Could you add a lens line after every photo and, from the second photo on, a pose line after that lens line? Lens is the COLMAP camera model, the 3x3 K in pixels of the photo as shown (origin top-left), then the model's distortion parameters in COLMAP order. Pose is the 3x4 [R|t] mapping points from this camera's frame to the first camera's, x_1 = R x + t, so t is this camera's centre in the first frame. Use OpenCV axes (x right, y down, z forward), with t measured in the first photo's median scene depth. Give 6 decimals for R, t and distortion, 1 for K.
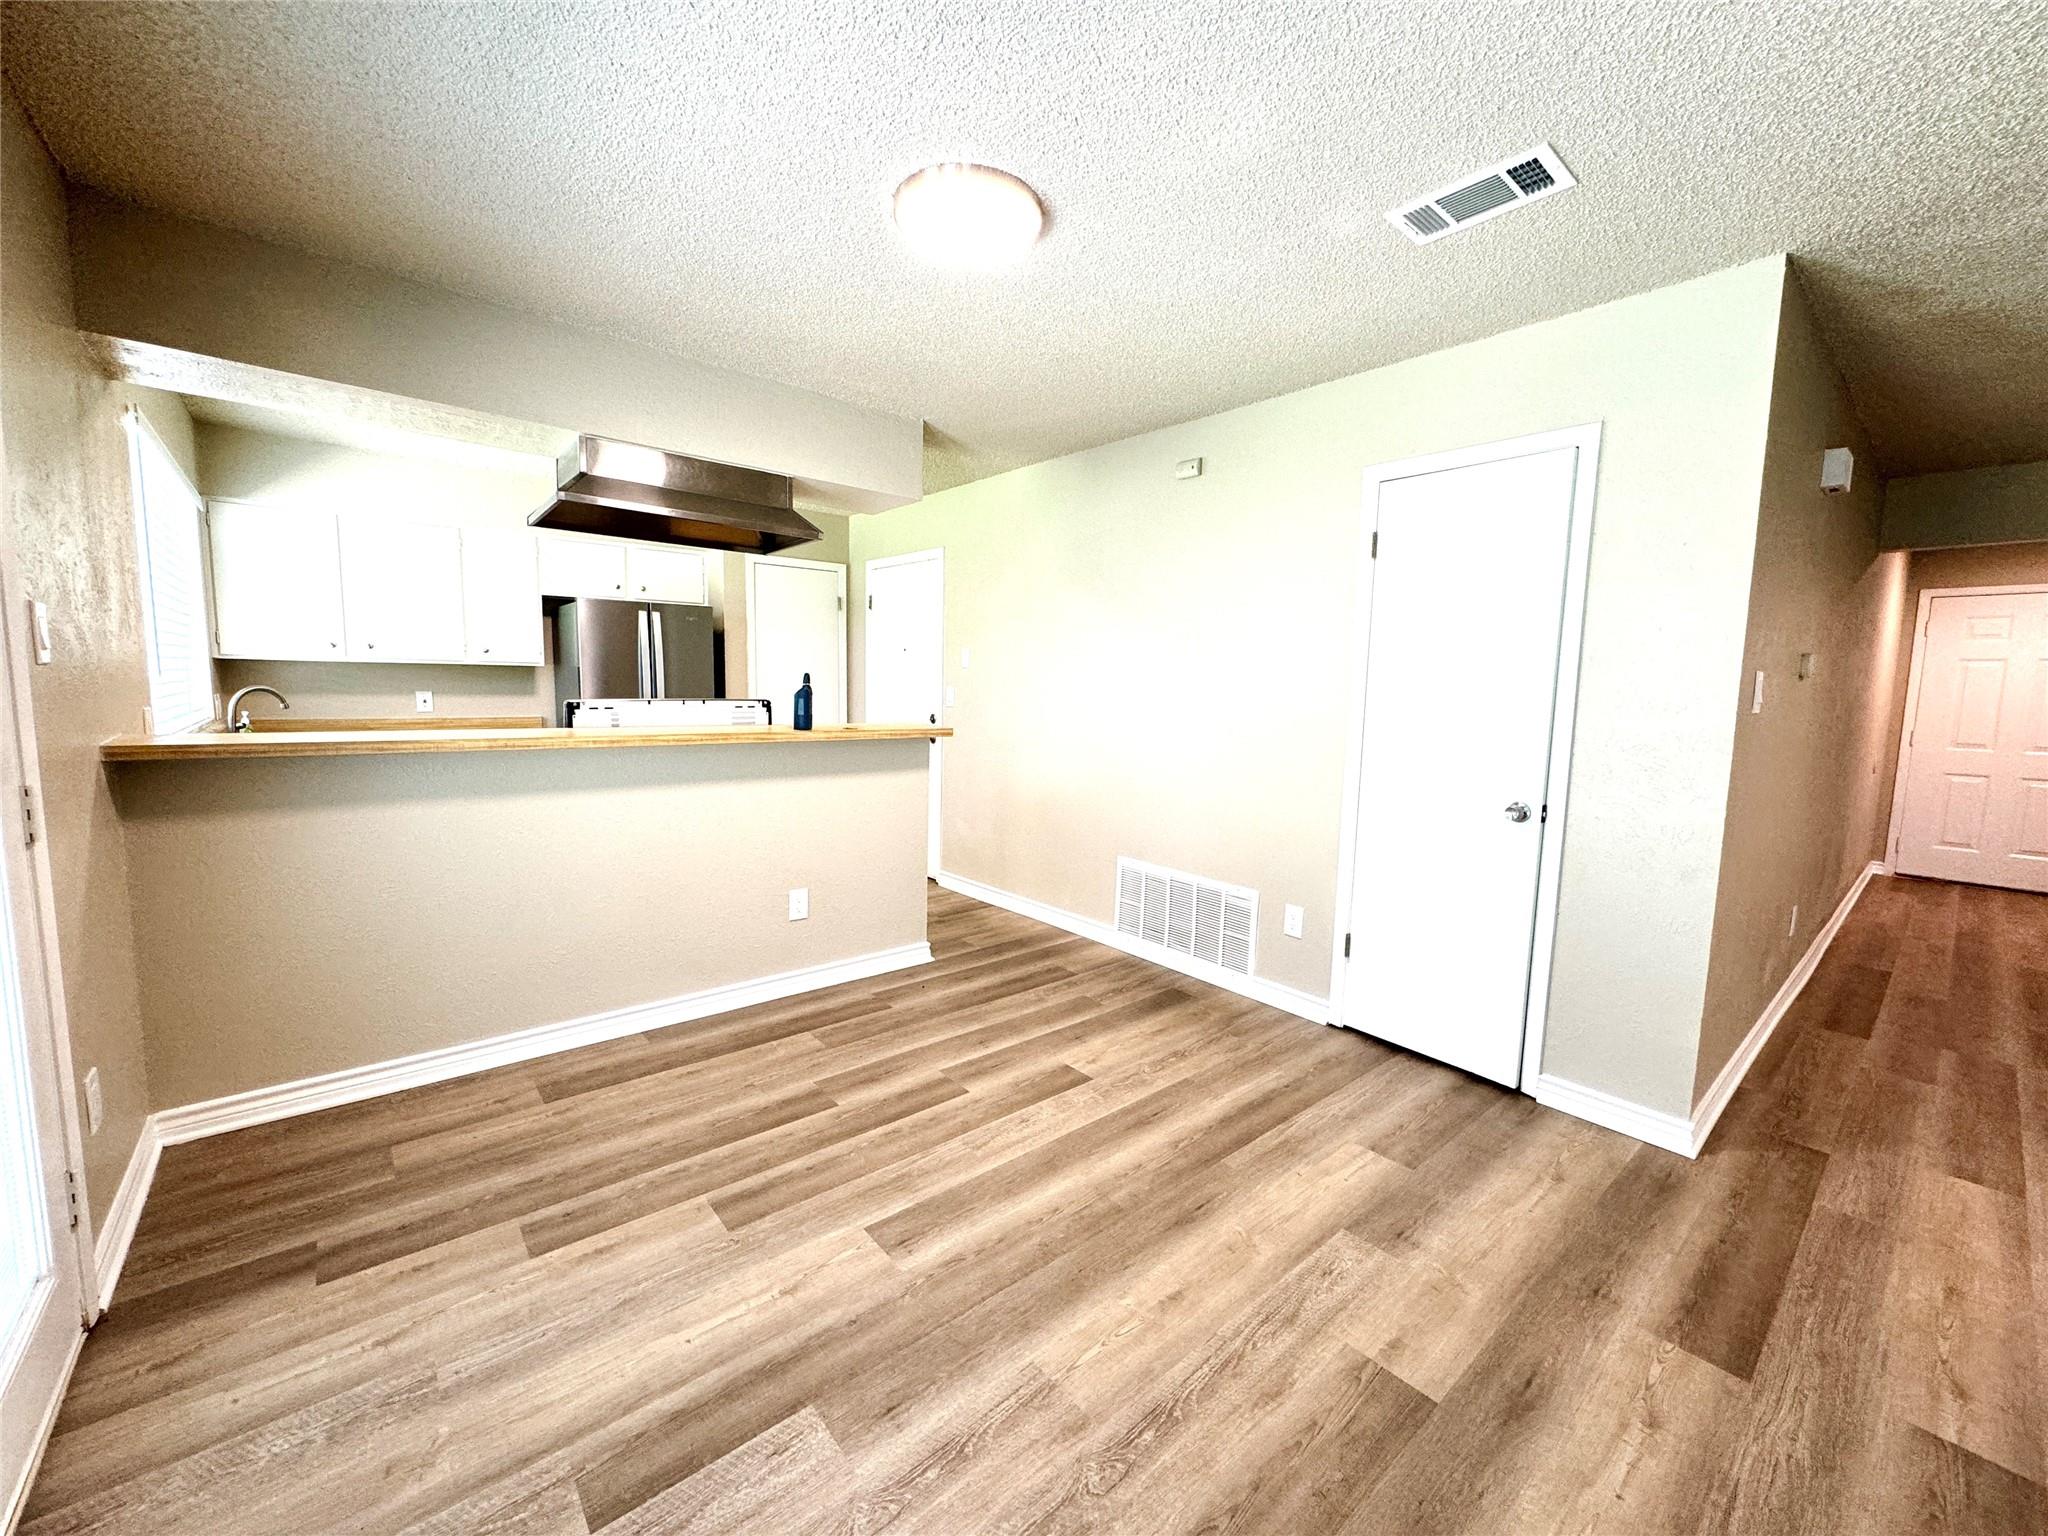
lens RADIAL K [[813.1, 0, 1028.6], [0, 813.1, 776.5], [0, 0, 1]] dist [-0.001009, -0.000745]
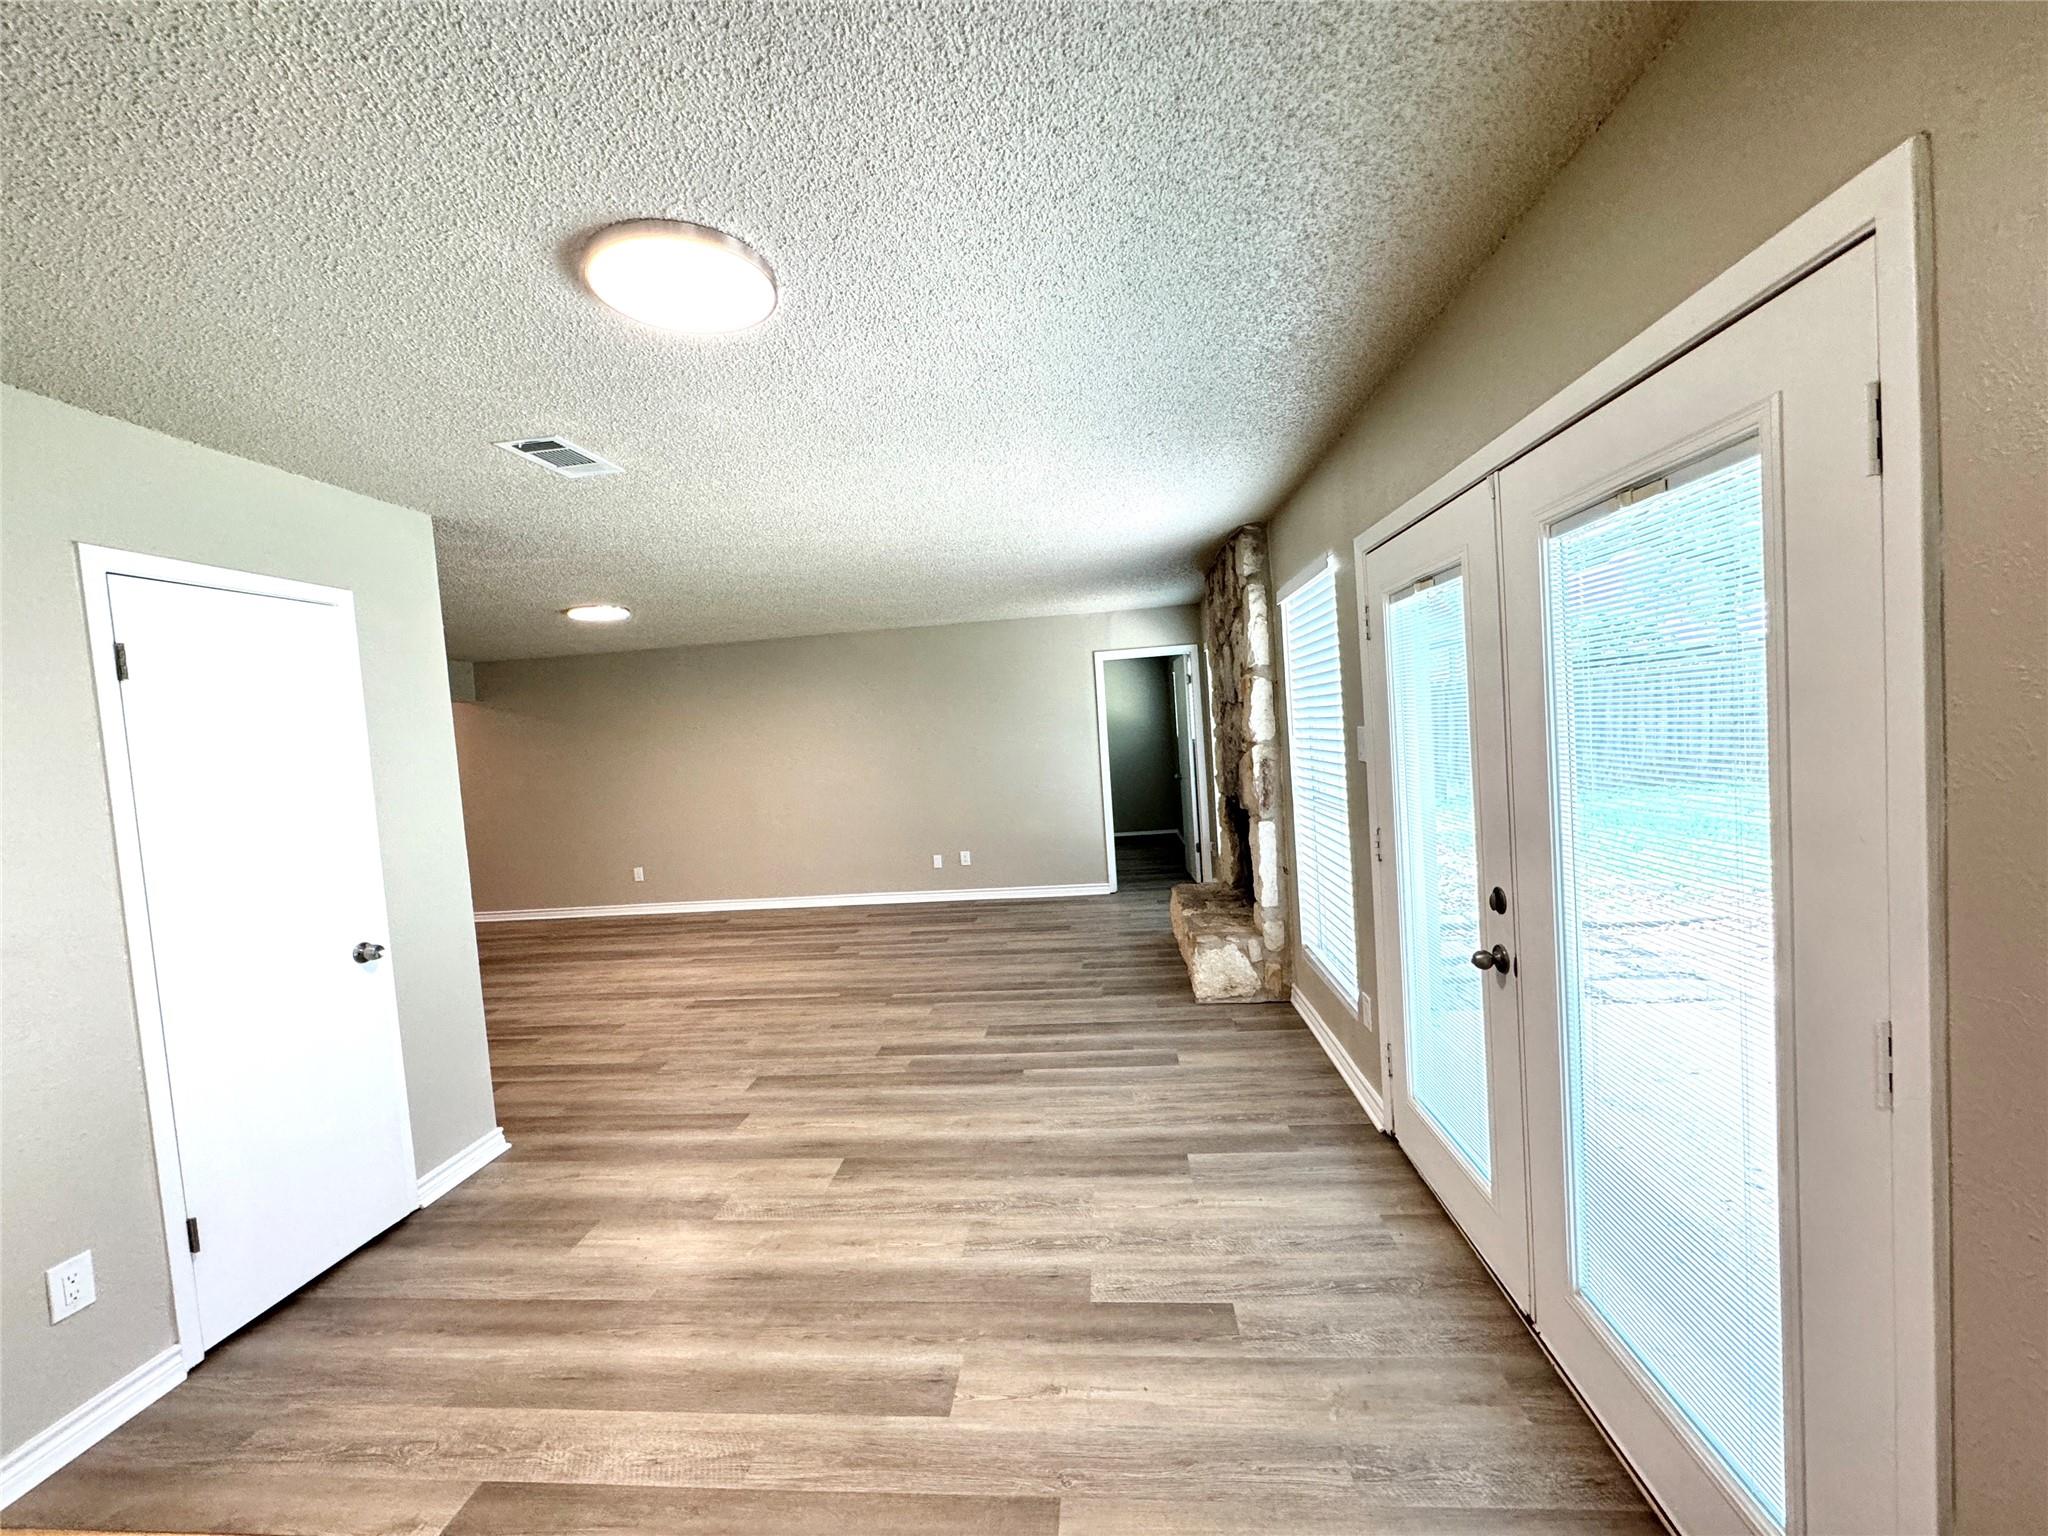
lens RADIAL K [[813.1, 0, 1020.5], [0, 813.1, 772.4], [0, 0, 1]] dist [-0.001009, -0.000745]
pose [[-0.693791, -0.013422, 0.720051, -0.823496], [0.136885, 0.979142, 0.150145, -0.258127], [-0.707047, 0.202733, -0.677483, 1.281503]]
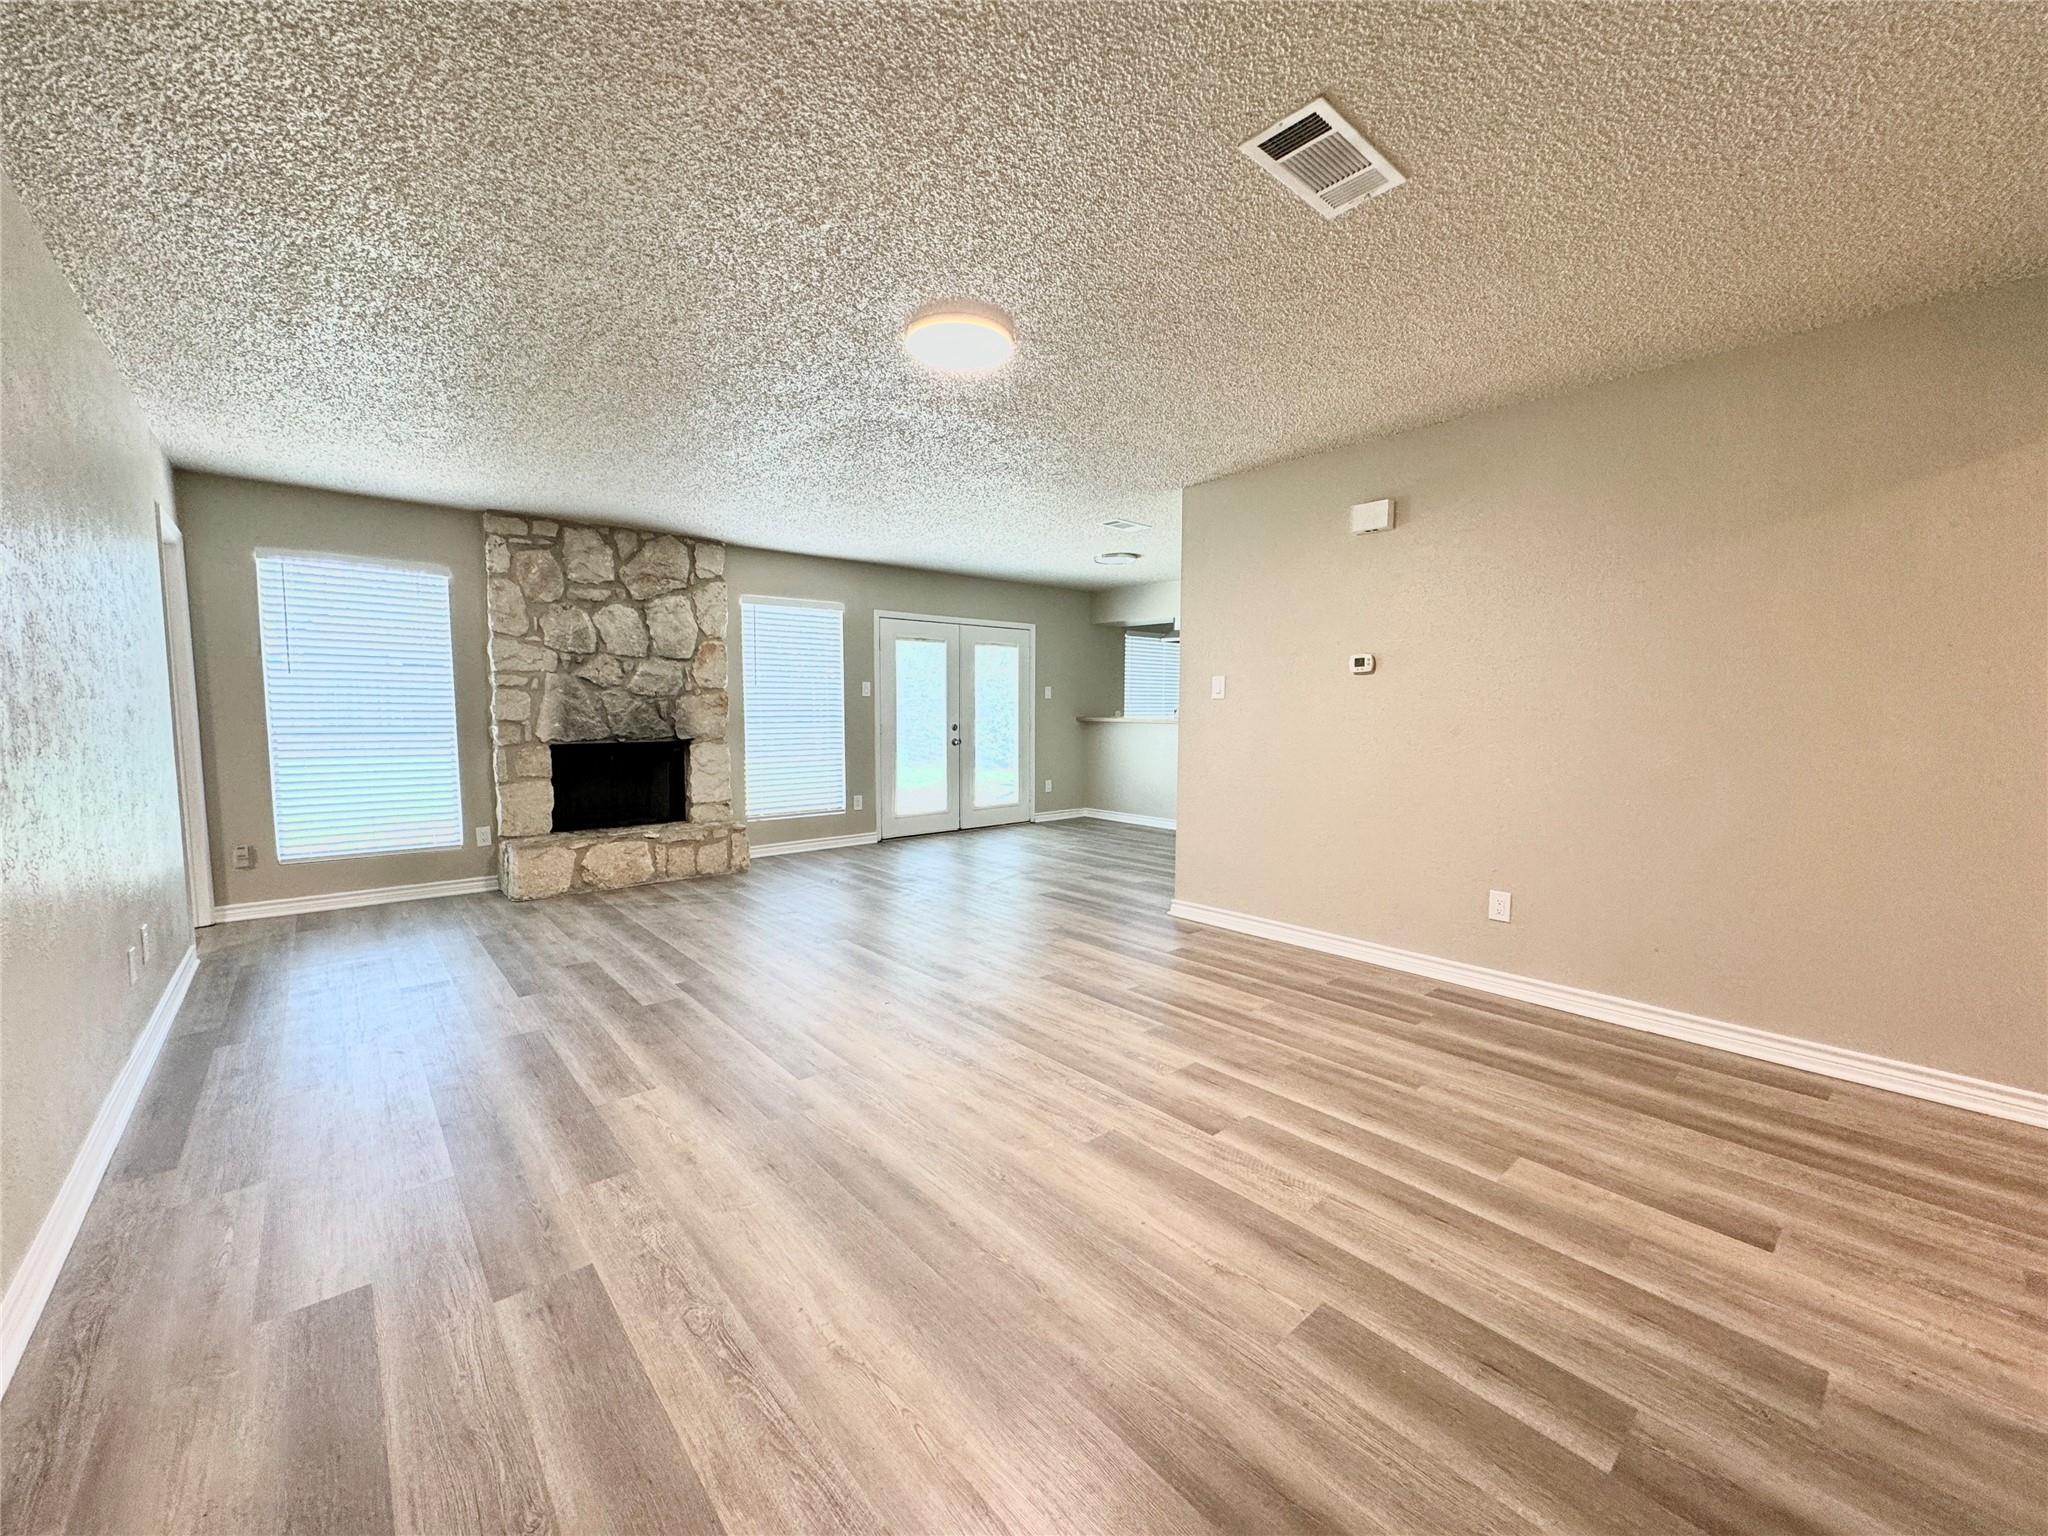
lens RADIAL K [[813.1, 0, 1021.4], [0, 813.1, 768.1], [0, 0, 1]] dist [-0.001009, -0.000745]
pose [[0.009389, 0.052653, -0.998569, 3.068238], [-0.119359, 0.991532, 0.051160, 0.045205], [0.992807, 0.118708, 0.015594, 0.593822]]
